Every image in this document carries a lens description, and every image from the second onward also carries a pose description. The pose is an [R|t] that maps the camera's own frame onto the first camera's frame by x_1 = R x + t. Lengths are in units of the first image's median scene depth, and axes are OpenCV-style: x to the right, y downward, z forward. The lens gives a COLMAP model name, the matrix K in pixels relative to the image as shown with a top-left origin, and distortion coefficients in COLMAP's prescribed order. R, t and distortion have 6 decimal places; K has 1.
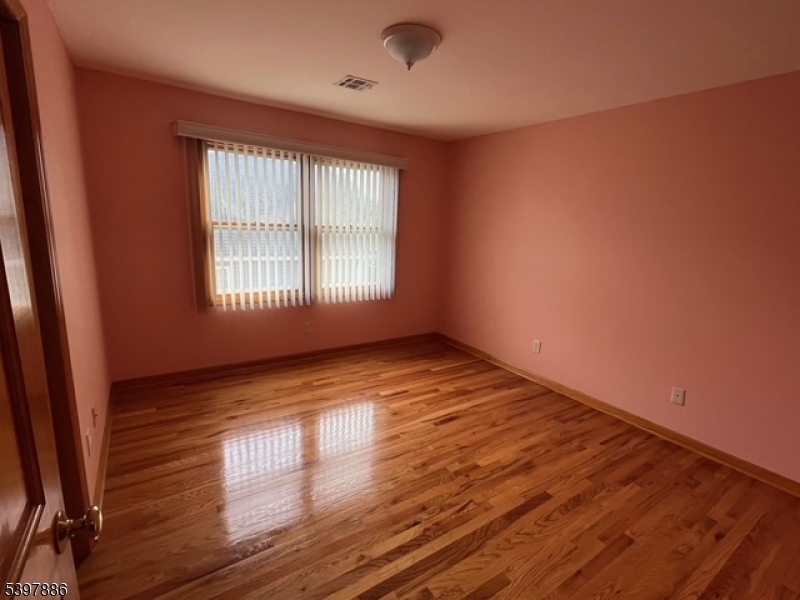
lens RADIAL K [[377.5, 0, 398.3], [0, 377.5, 299.8], [0, 0, 1]] dist [0.001033, 0.000112]
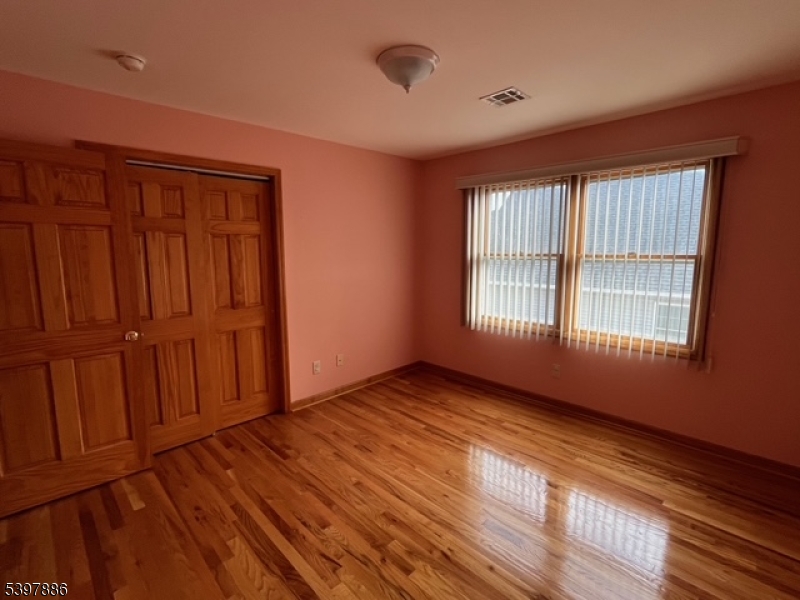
lens RADIAL K [[377.5, 0, 398.3], [0, 377.5, 299.8], [0, 0, 1]] dist [0.001033, 0.000112]
pose [[0.195735, 0.093787, -0.976162, 0.568613], [-0.182980, 0.981428, 0.057603, -0.076635], [0.963435, 0.167343, 0.209261, 0.481024]]
